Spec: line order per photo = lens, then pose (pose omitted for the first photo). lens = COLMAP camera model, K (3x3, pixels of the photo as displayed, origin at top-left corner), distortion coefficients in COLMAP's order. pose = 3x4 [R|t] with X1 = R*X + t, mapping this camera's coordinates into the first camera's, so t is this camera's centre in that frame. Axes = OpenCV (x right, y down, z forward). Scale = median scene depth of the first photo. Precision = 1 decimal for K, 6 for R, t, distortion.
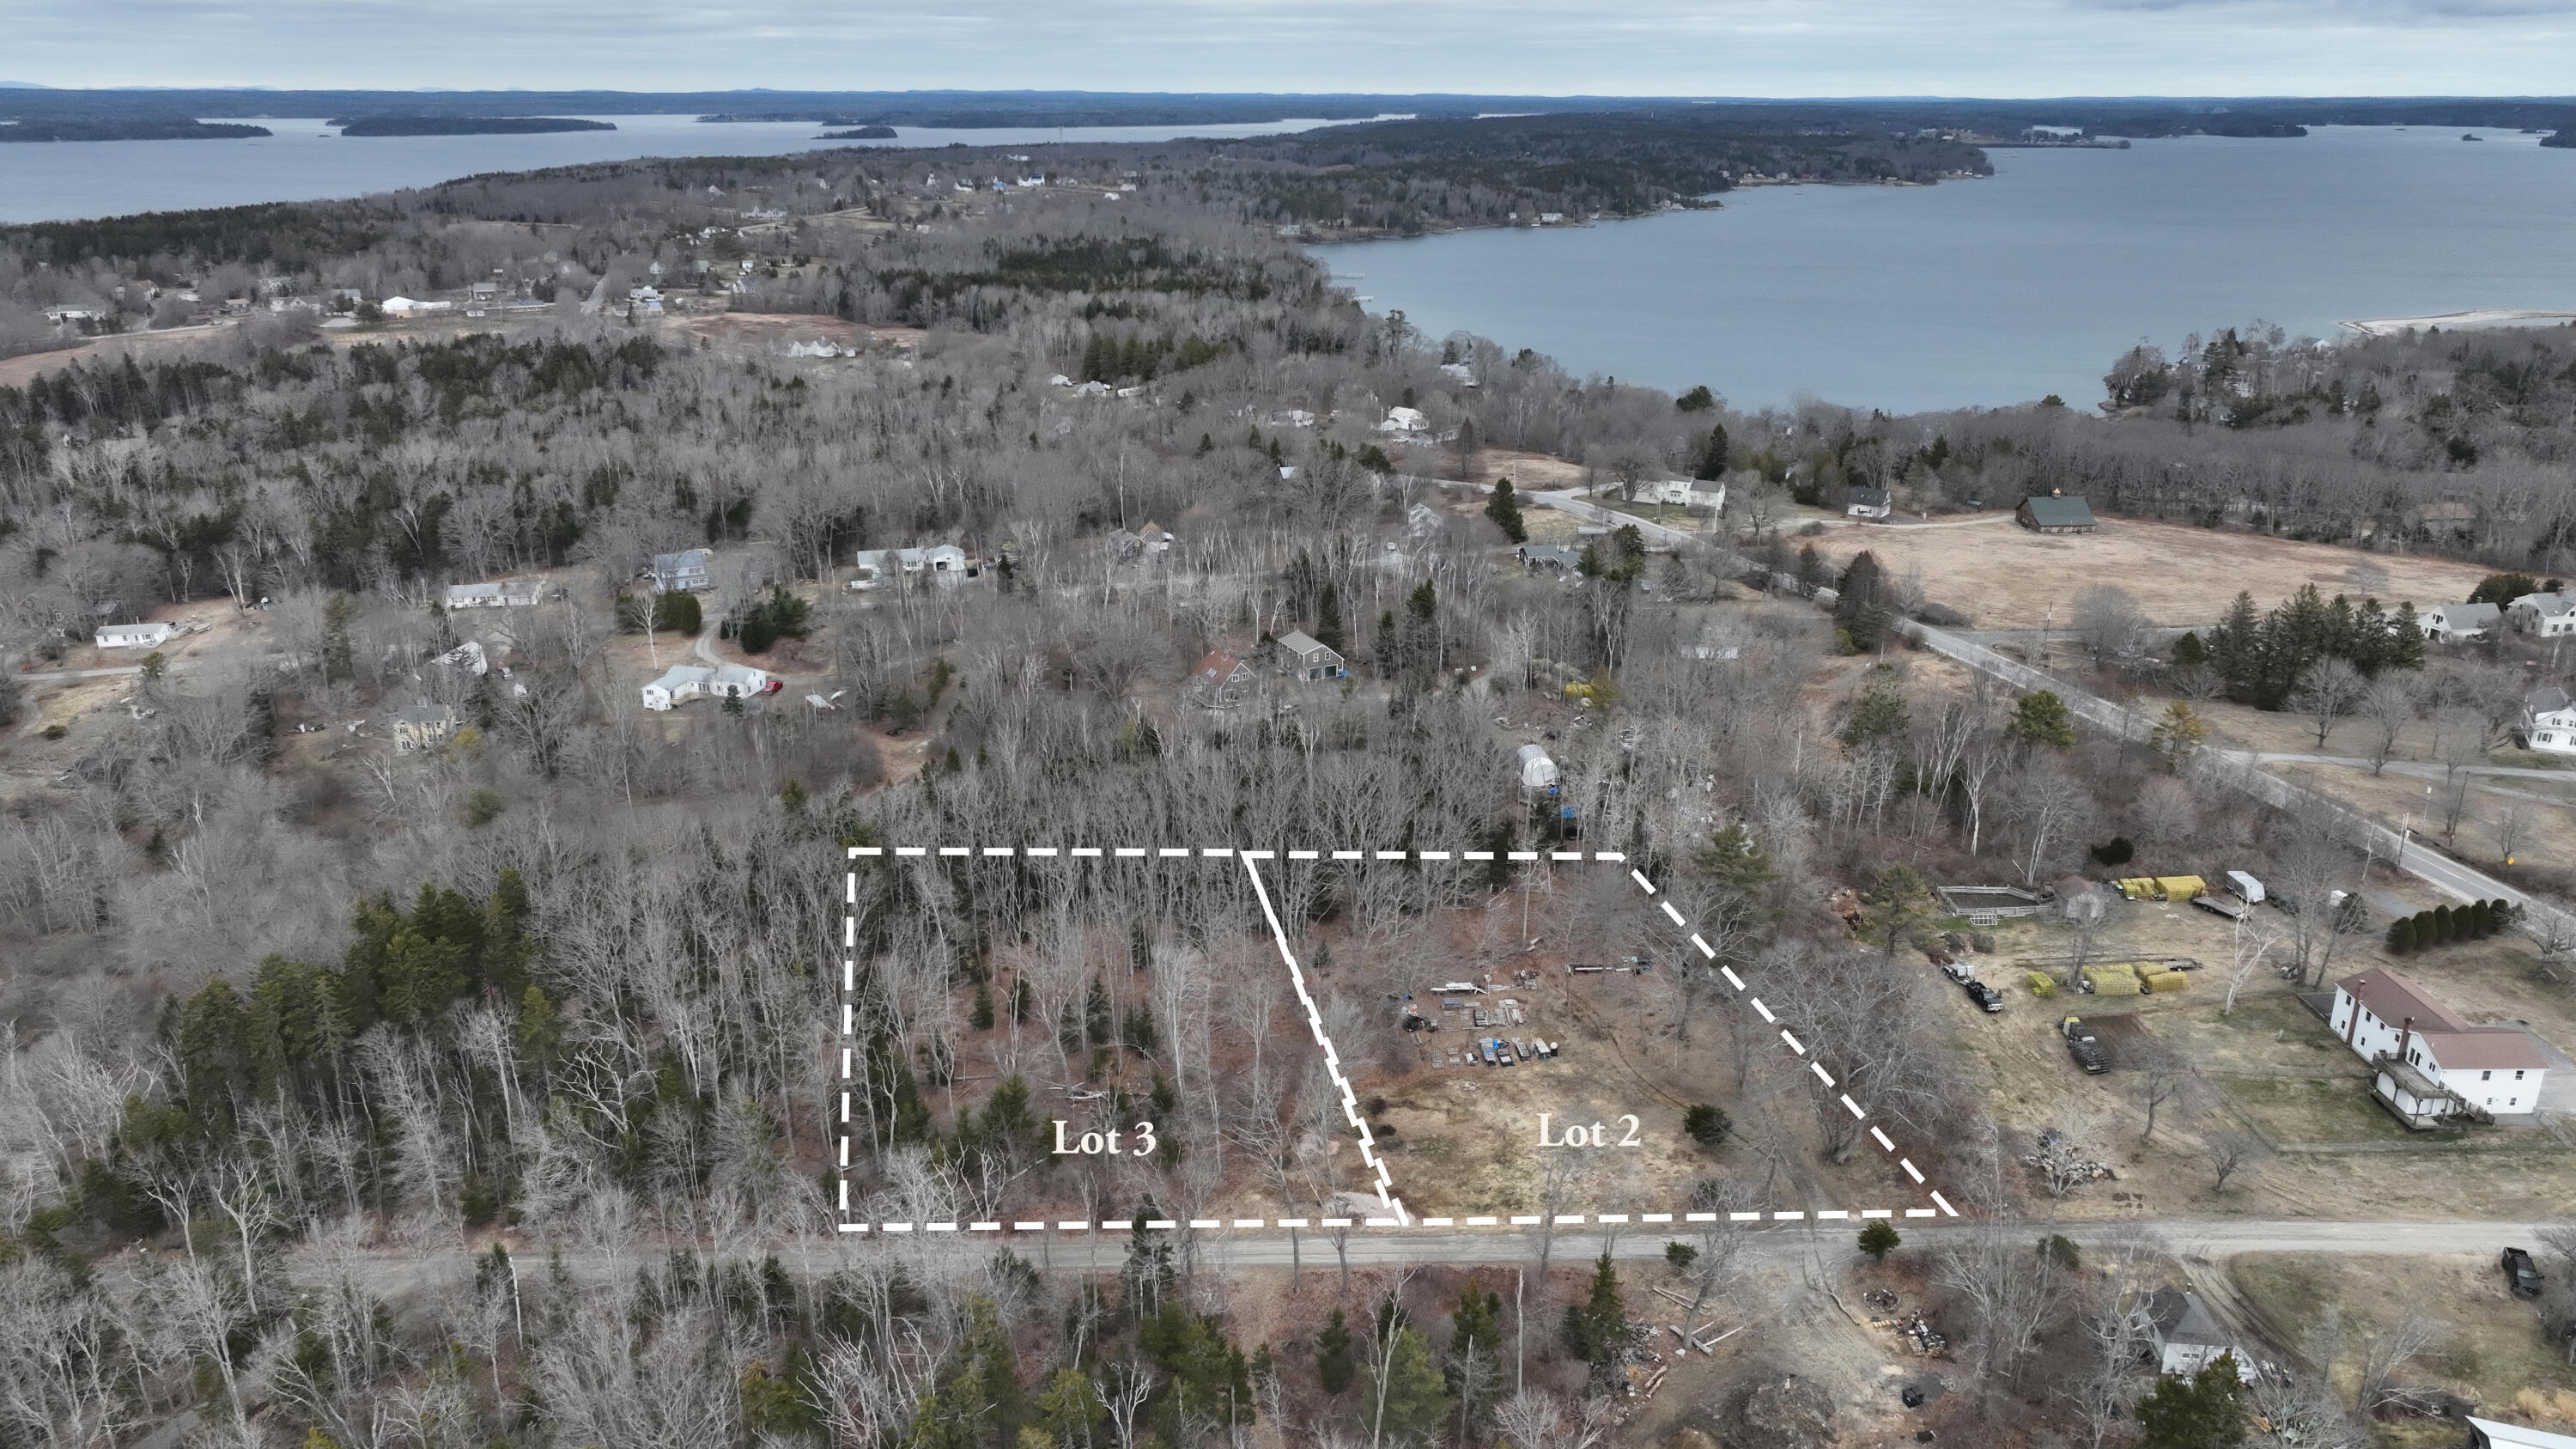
lens RADIAL K [[1816.5, 0, 1288.0], [0, 1816.5, 724.5], [0, 0, 1]] dist [-0.001063, 0.013447]
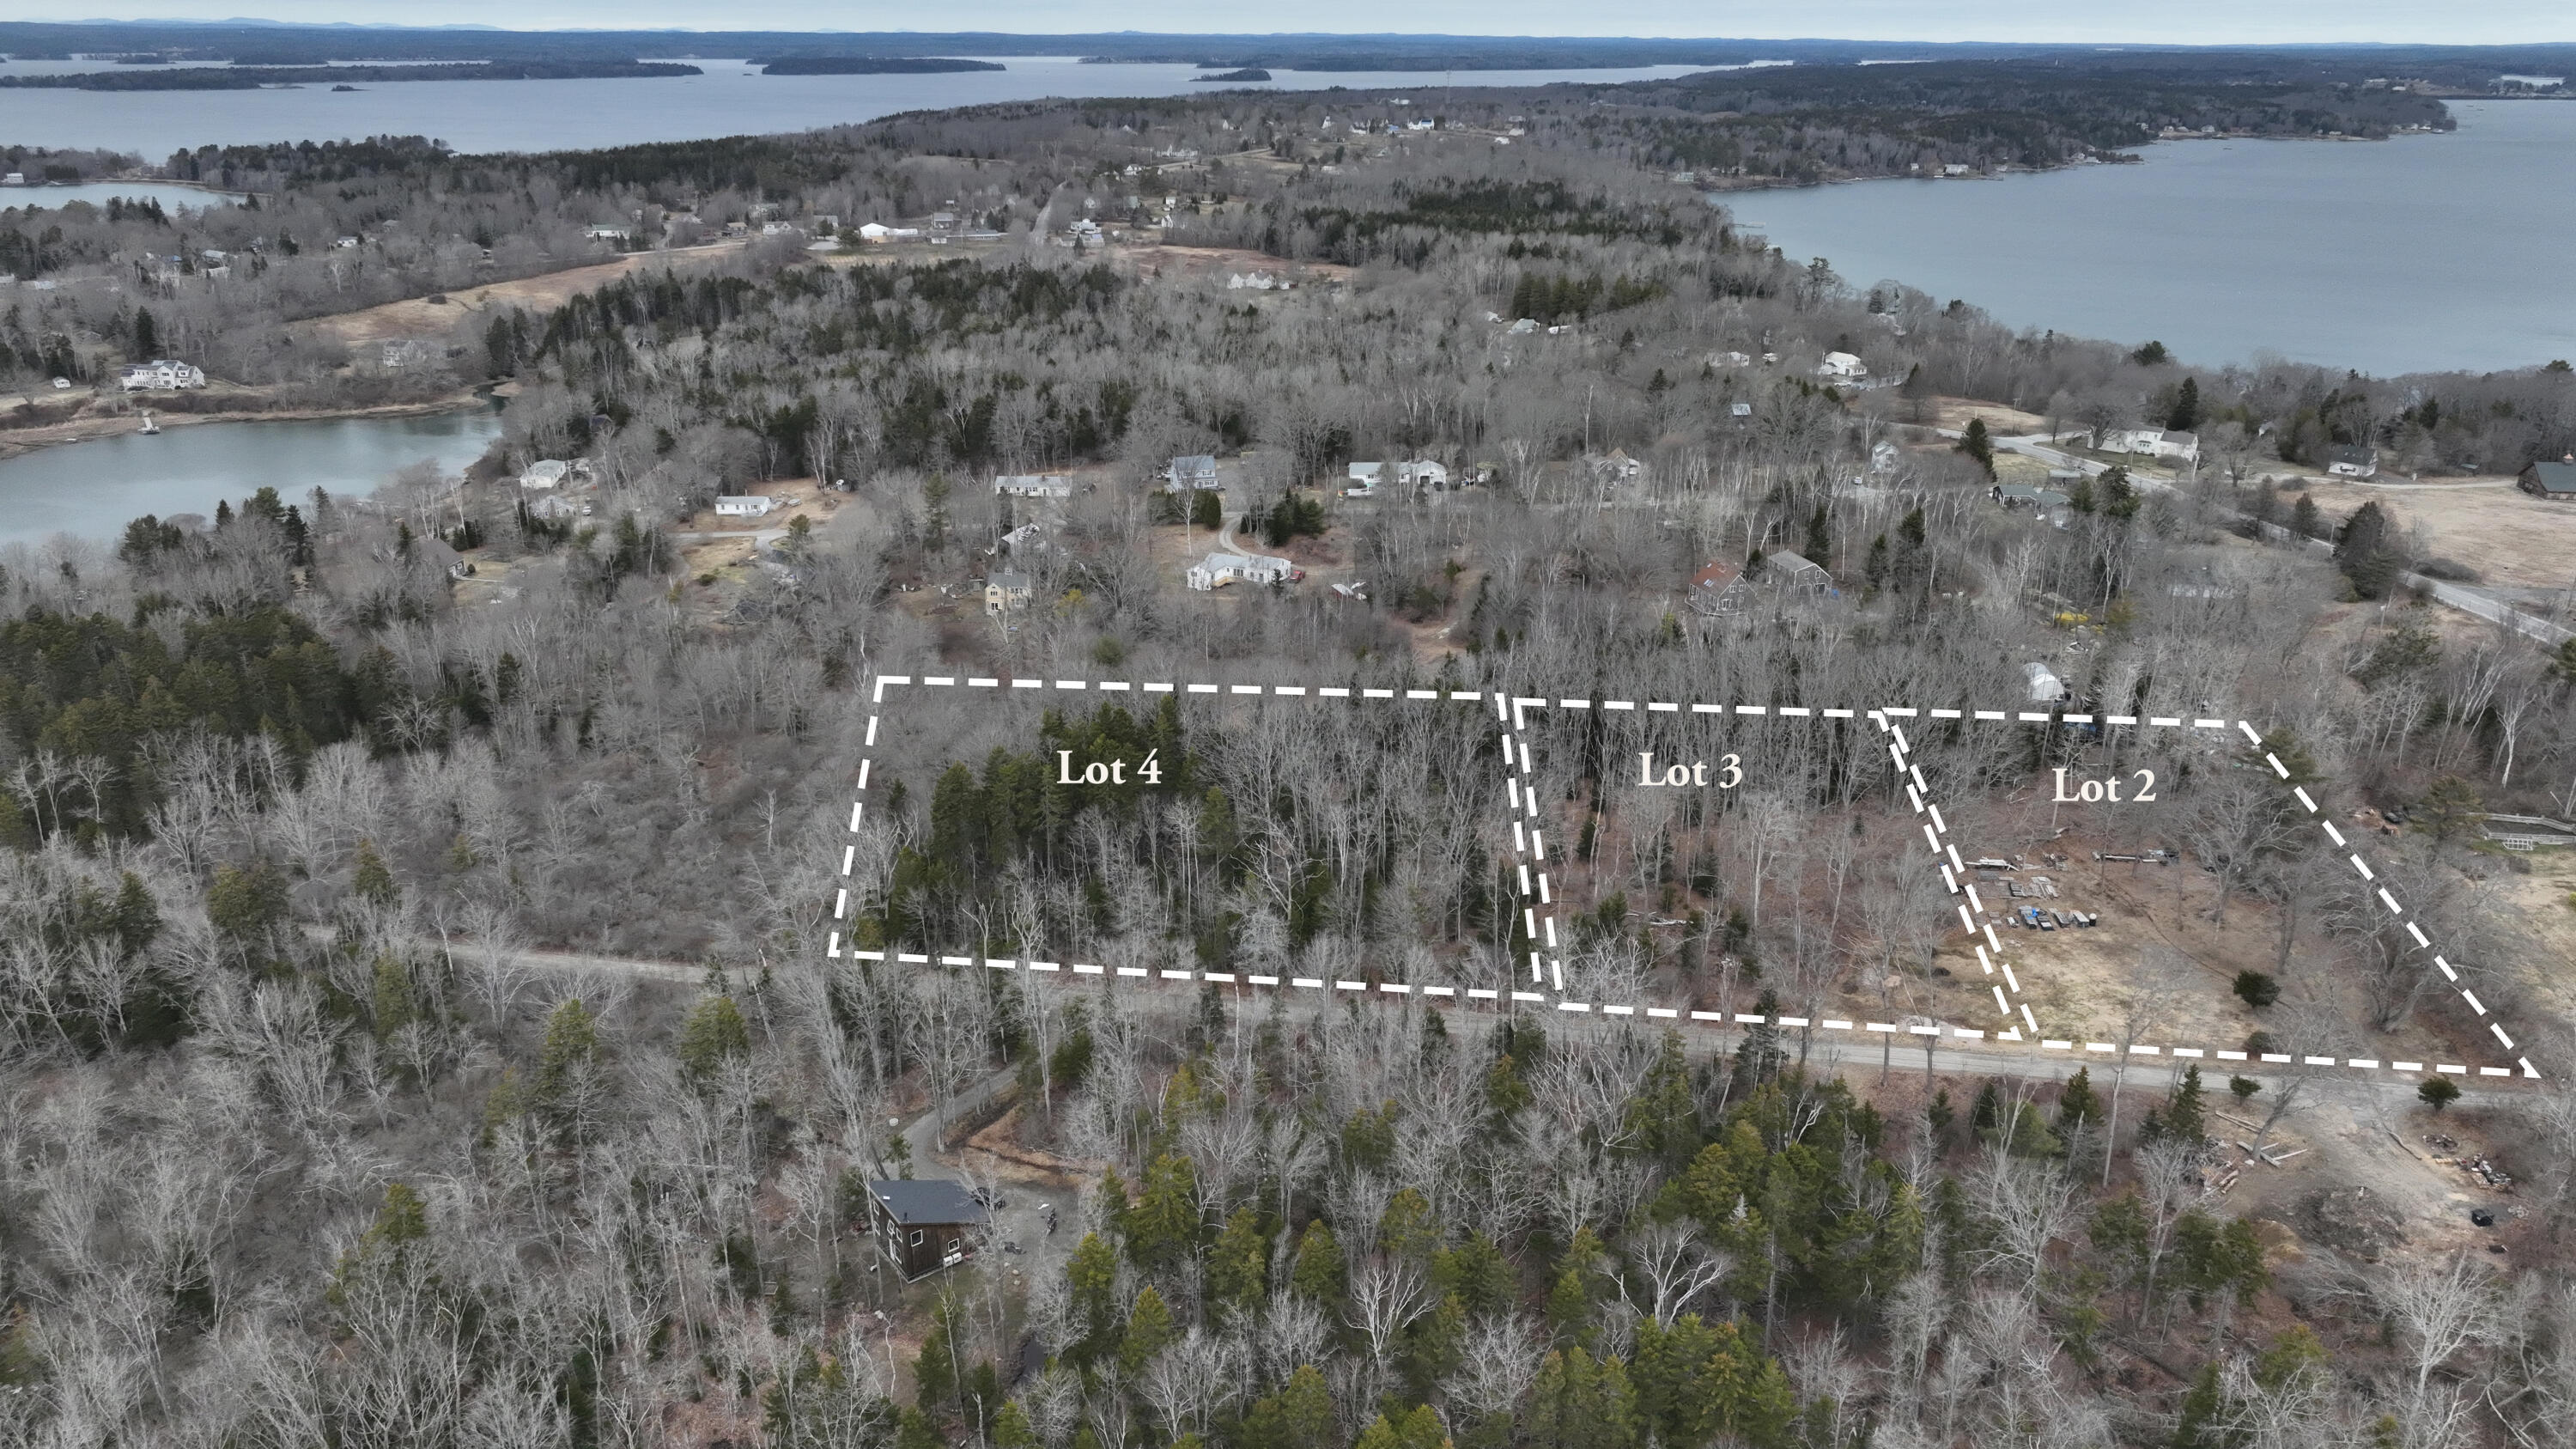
lens RADIAL K [[1816.5, 0, 1288.0], [0, 1816.5, 724.5], [0, 0, 1]] dist [-0.001063, 0.013447]
pose [[0.982637, 0.069491, -0.172032, -0.060660], [-0.064744, 0.997354, 0.033064, 0.022316], [0.173874, -0.021351, 0.984536, -0.066865]]
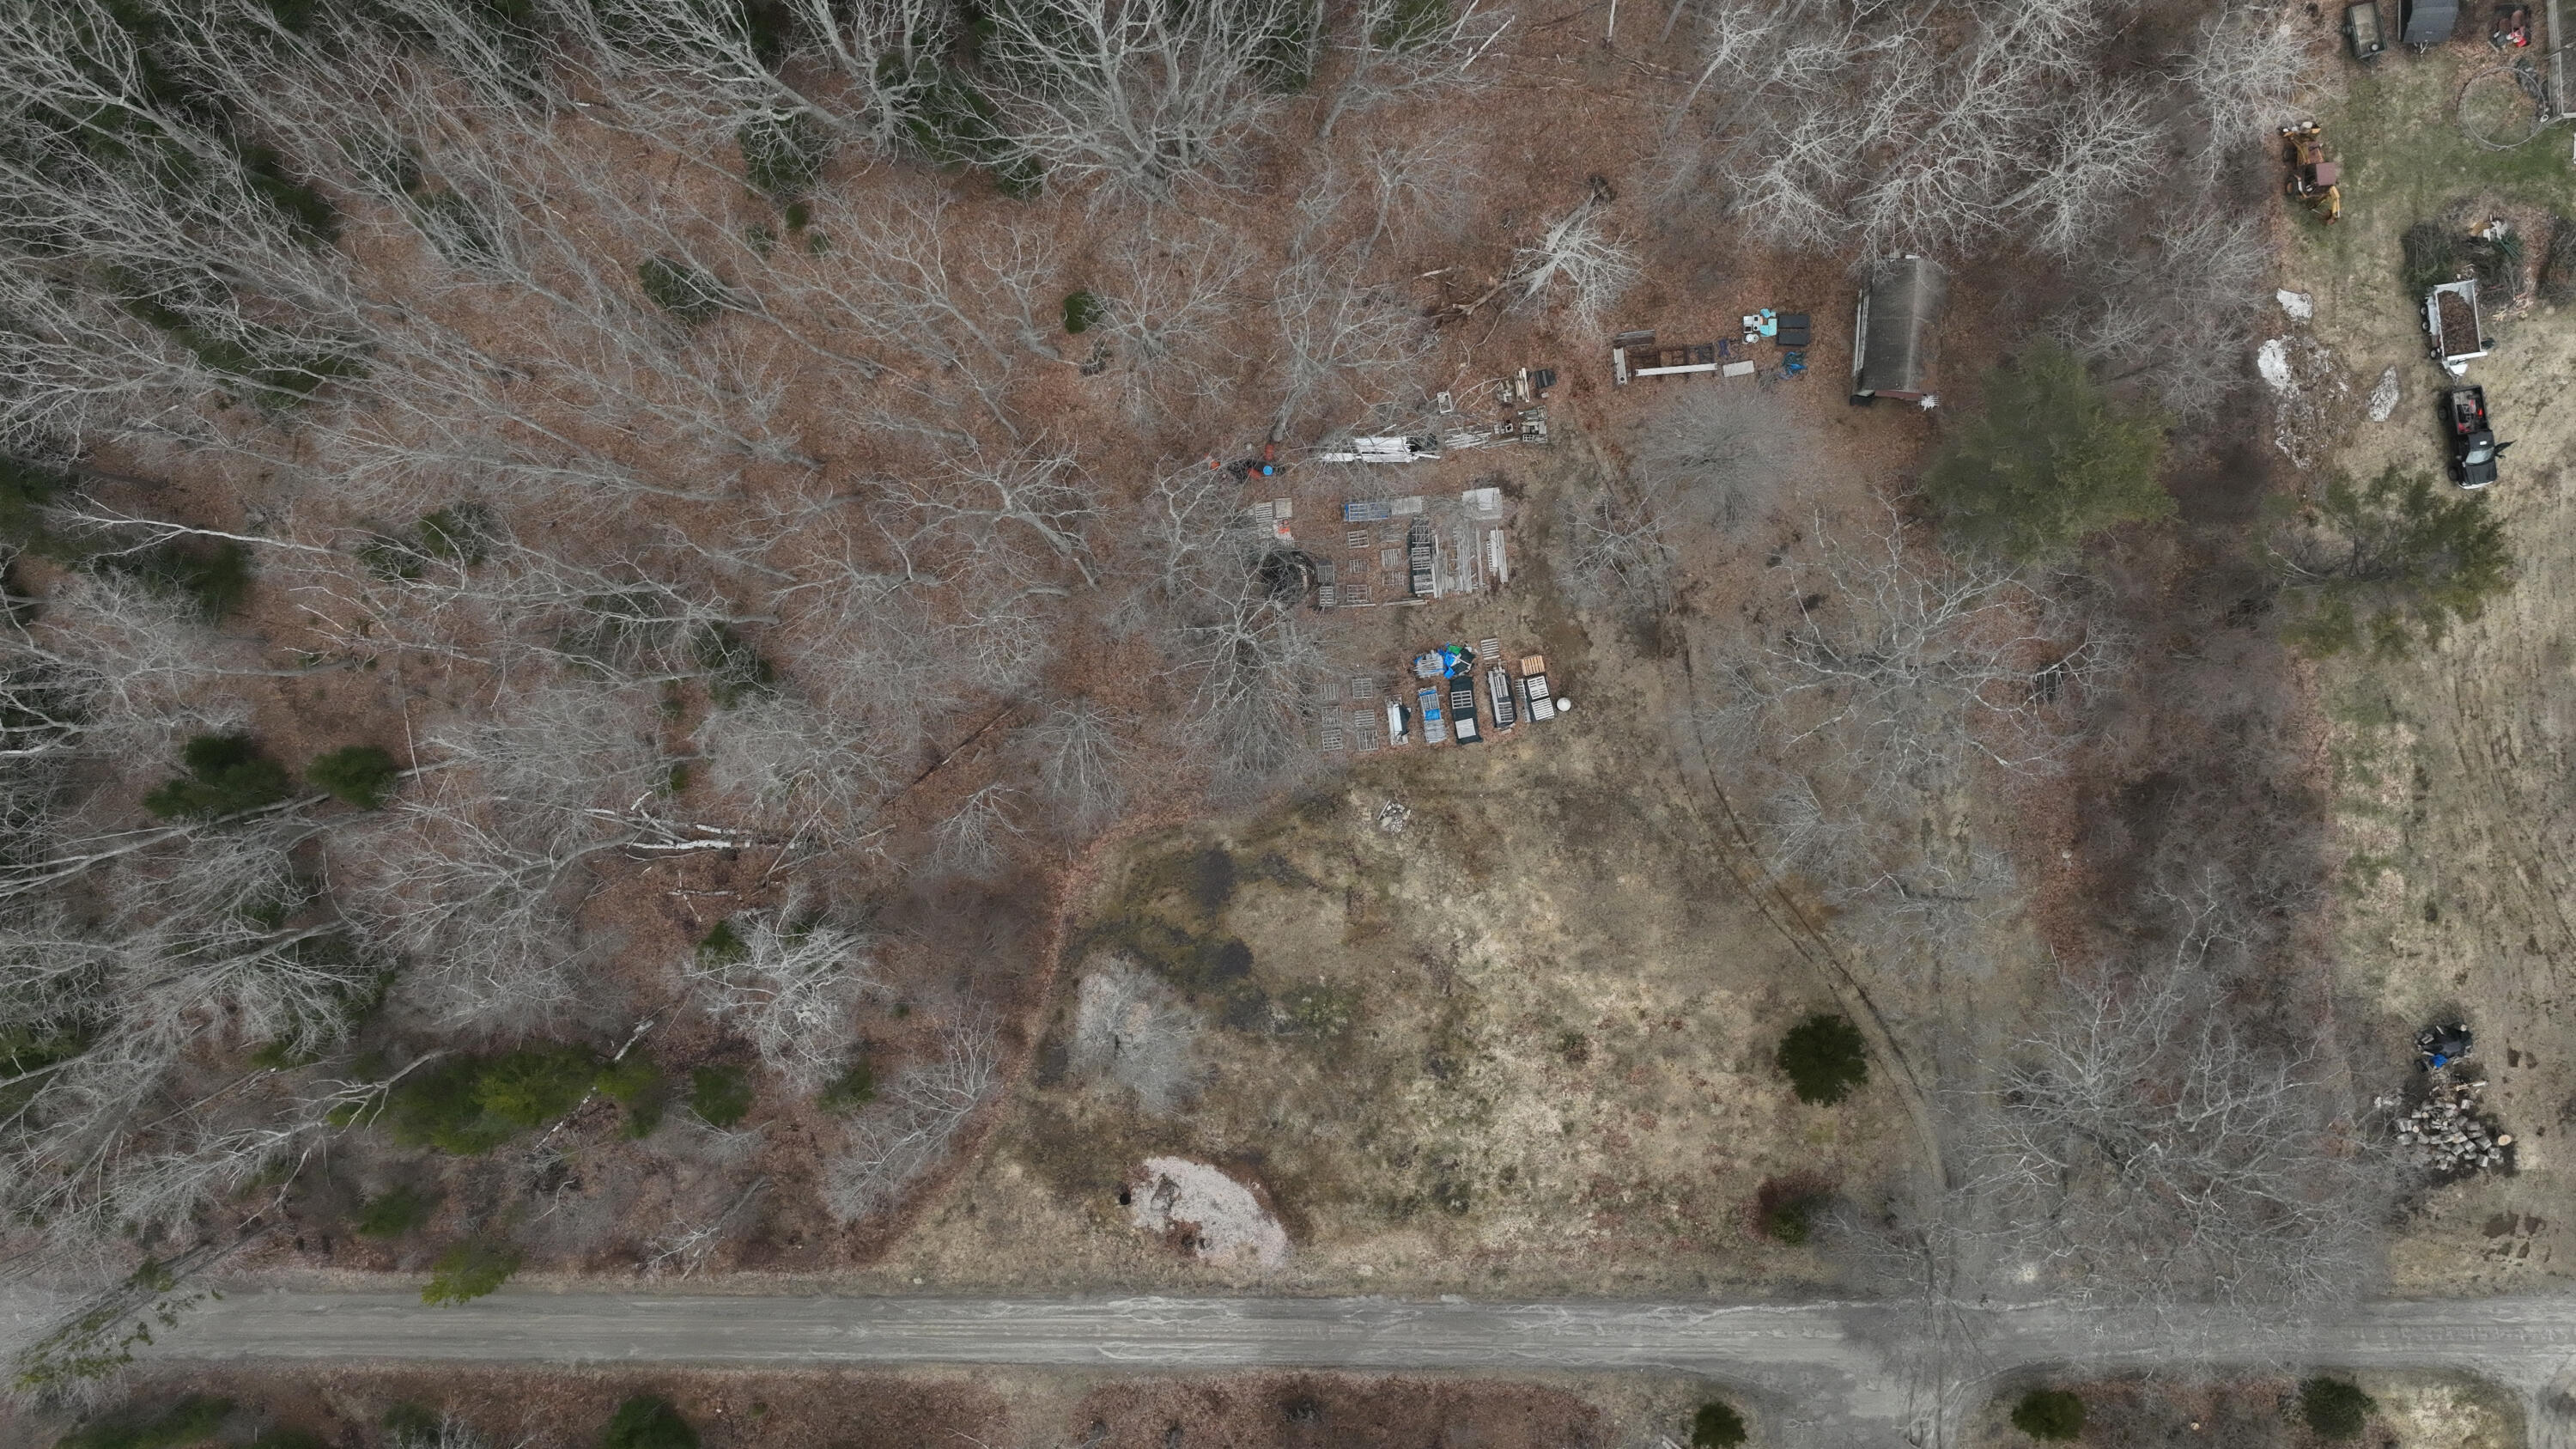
lens RADIAL K [[1816.5, 0, 1288.0], [0, 1816.5, 724.5], [0, 0, 1]] dist [-0.001063, 0.013447]
pose [[0.997993, -0.062880, -0.007426, 0.029594], [0.026532, 0.308818, 0.950751, -0.118971], [-0.057489, -0.949040, 0.309867, 0.337118]]
